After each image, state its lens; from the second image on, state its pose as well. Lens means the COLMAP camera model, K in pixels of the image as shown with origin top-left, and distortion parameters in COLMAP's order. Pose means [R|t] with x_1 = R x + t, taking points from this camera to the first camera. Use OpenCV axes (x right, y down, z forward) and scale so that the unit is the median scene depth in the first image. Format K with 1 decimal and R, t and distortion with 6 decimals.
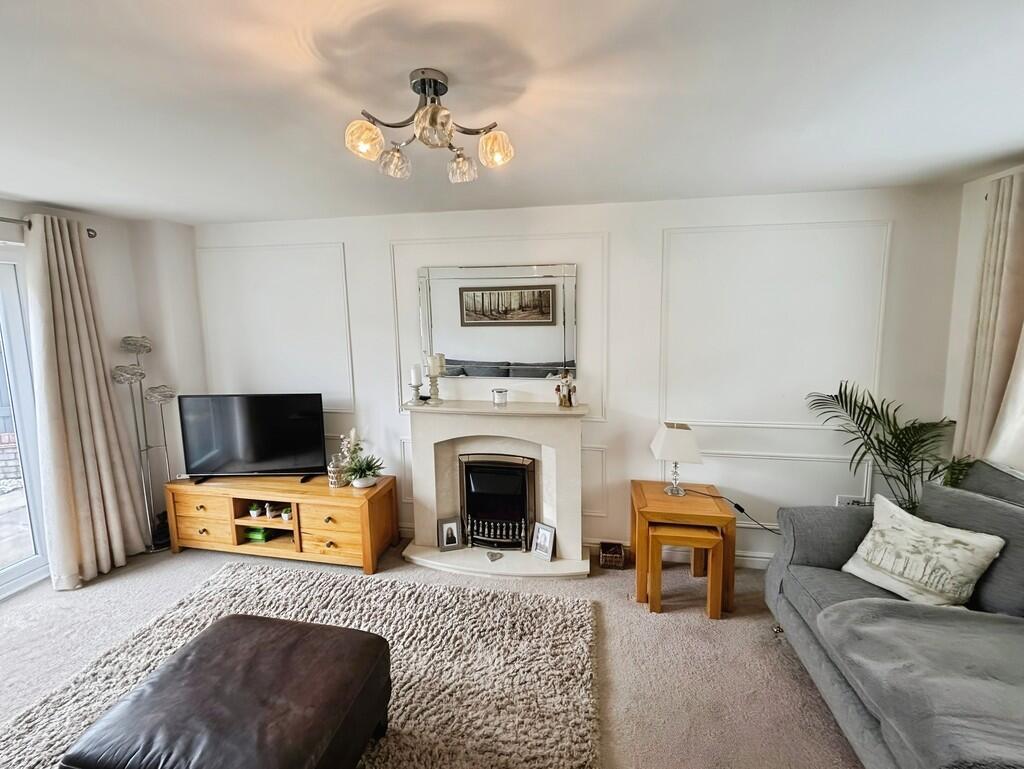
lens RADIAL K [[405.9, 0, 513.0], [0, 405.9, 351.2], [0, 0, 1]] dist [-0.000770, 0.000628]
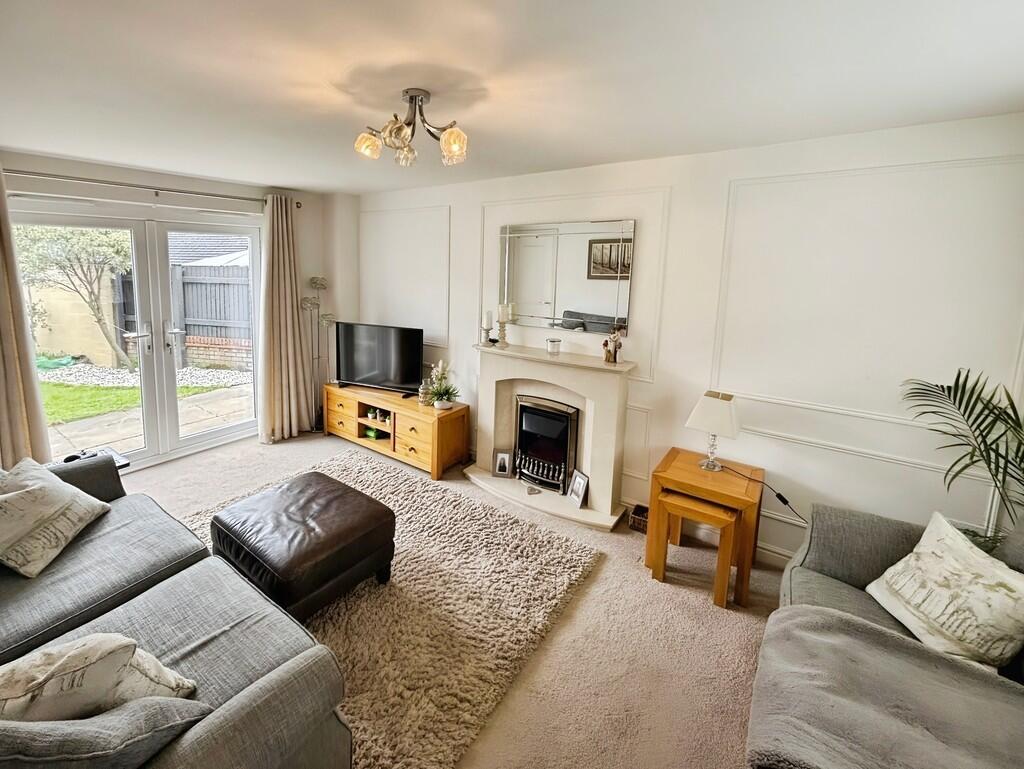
lens RADIAL K [[423.9, 0, 517.2], [0, 423.9, 300.0], [0, 0, 1]] dist [0.001731, -0.000418]
pose [[0.912086, 0.058189, -0.405848, 0.338784], [-0.062403, 0.998047, 0.002854, -0.005938], [0.405222, 0.022723, 0.913936, -0.065652]]
